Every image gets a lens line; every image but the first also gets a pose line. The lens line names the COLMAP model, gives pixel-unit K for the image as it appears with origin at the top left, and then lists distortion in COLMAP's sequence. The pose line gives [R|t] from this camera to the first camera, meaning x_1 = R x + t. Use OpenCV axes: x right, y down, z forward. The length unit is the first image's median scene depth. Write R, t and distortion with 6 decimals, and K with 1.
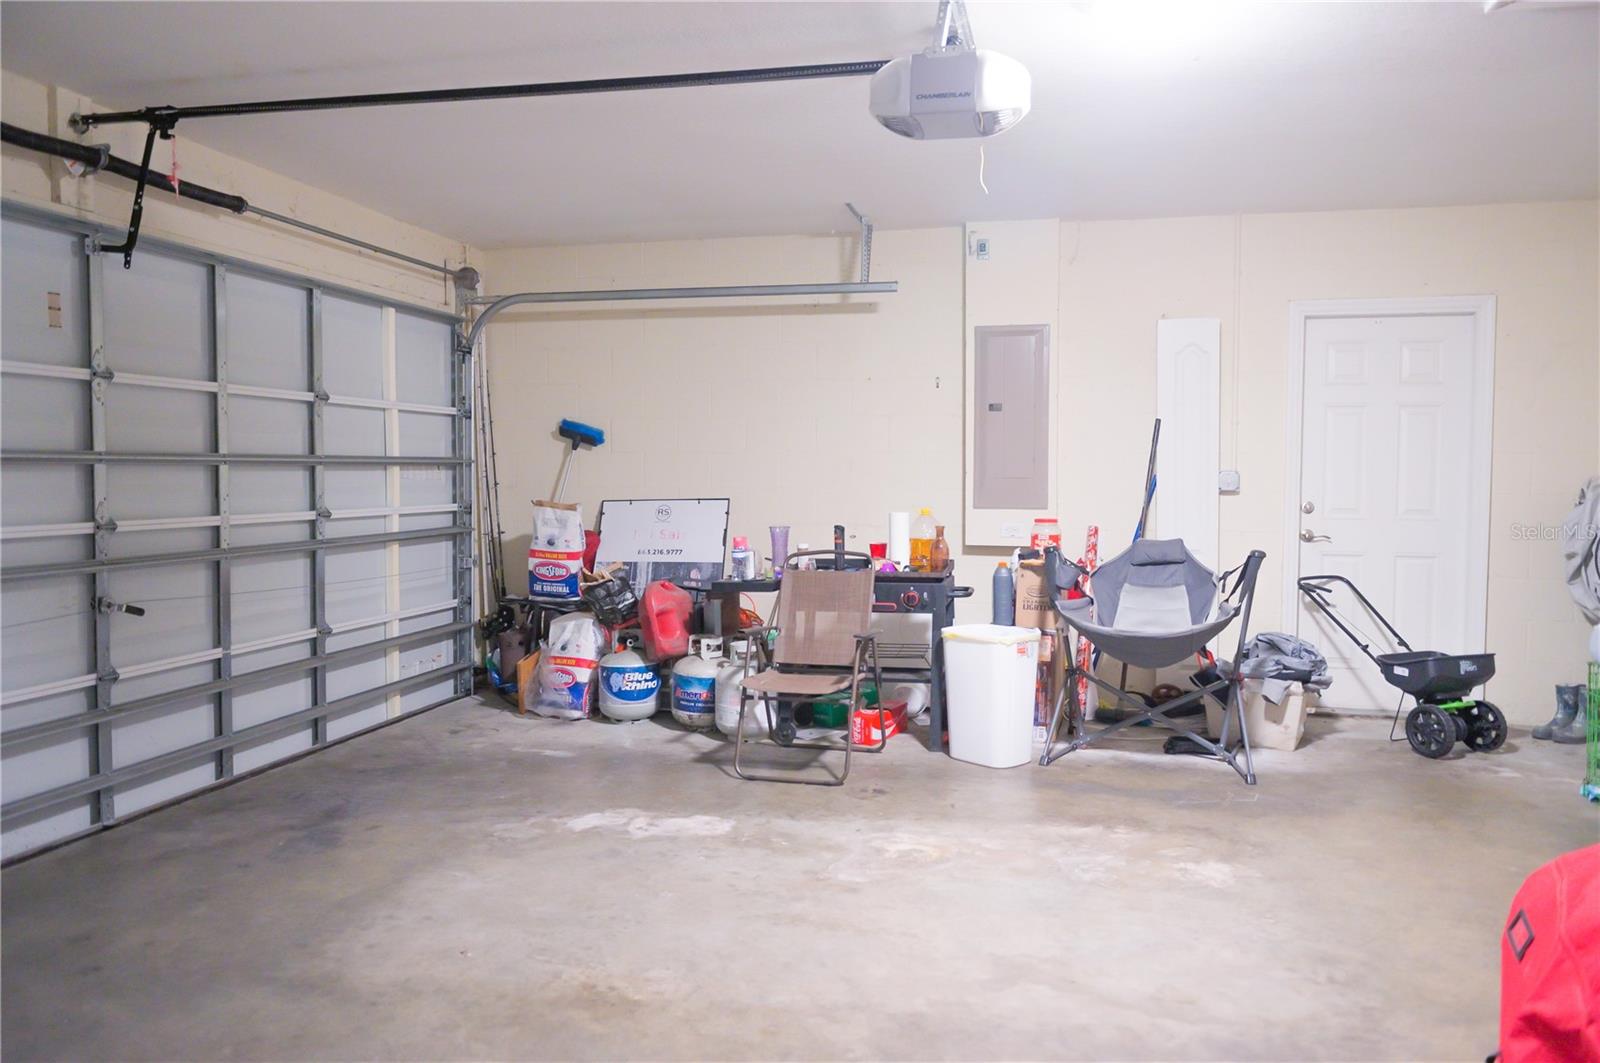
lens RADIAL K [[1118.6, 0, 799.7], [0, 1118.6, 522.7], [0, 0, 1]] dist [0.002355, 0.001518]
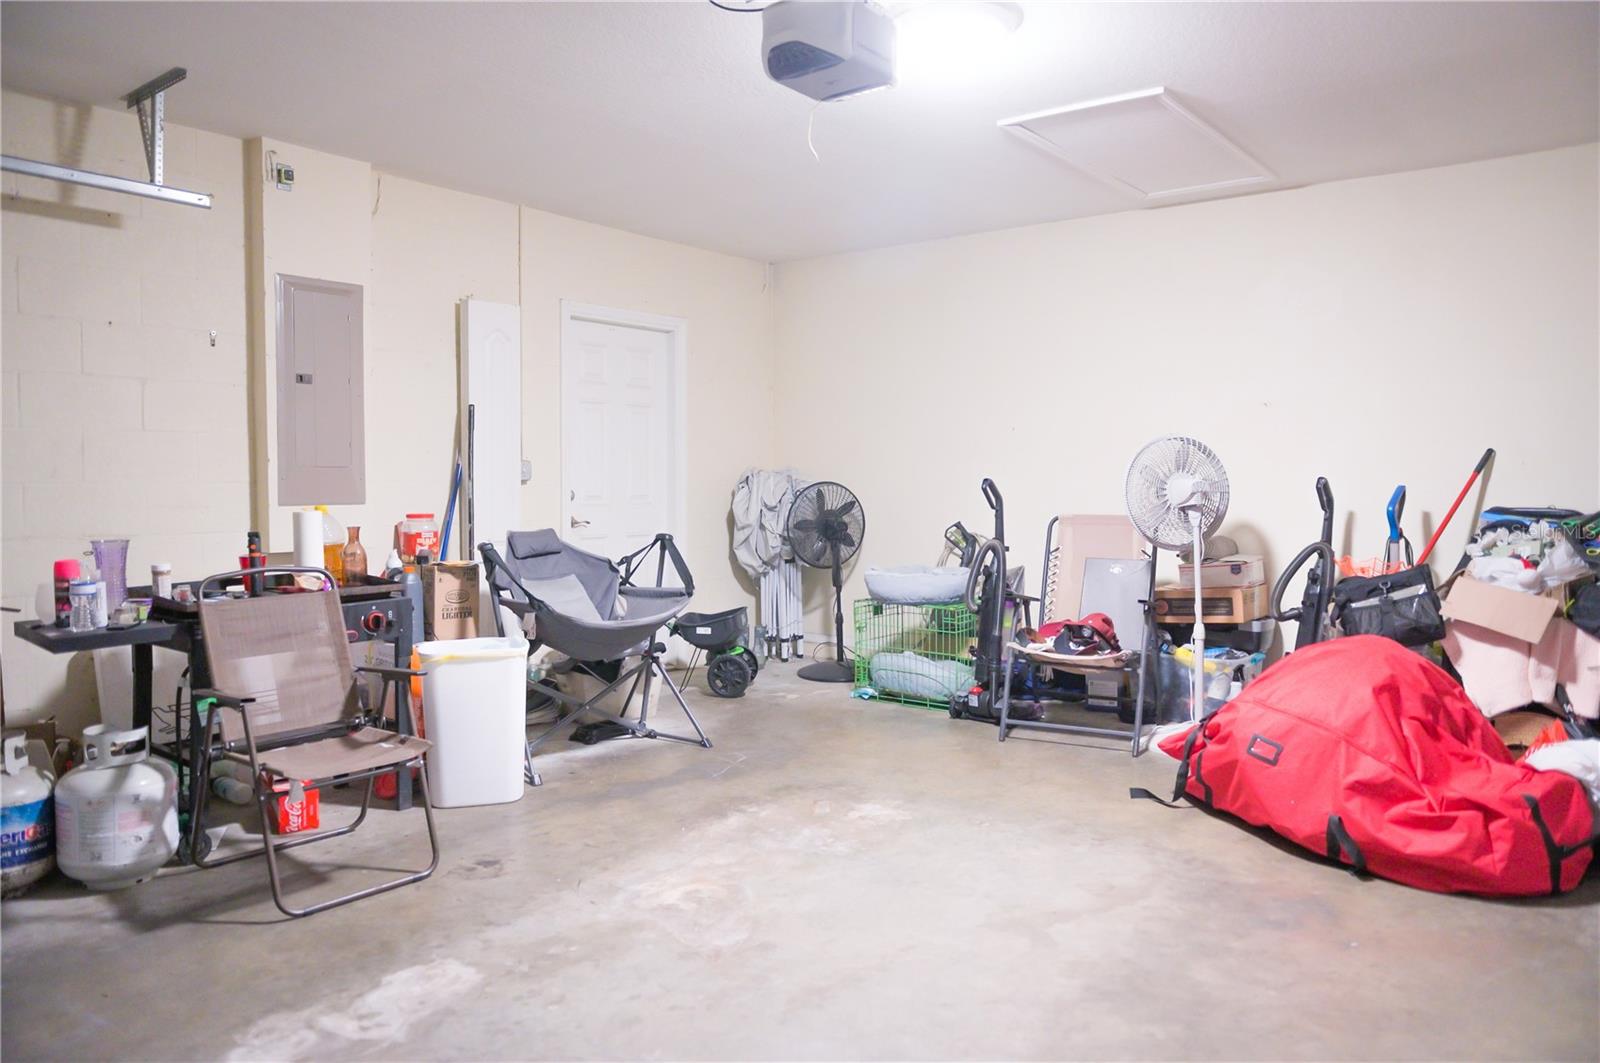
lens RADIAL K [[1088.9, 0, 793.2], [0, 1088.9, 513.3], [0, 0, 1]] dist [-0.006434, -0.003610]
pose [[0.426182, -0.033789, 0.904006, -0.578412], [0.038376, 0.999078, 0.019251, -0.012352], [-0.903823, 0.026488, 0.427085, 0.529974]]
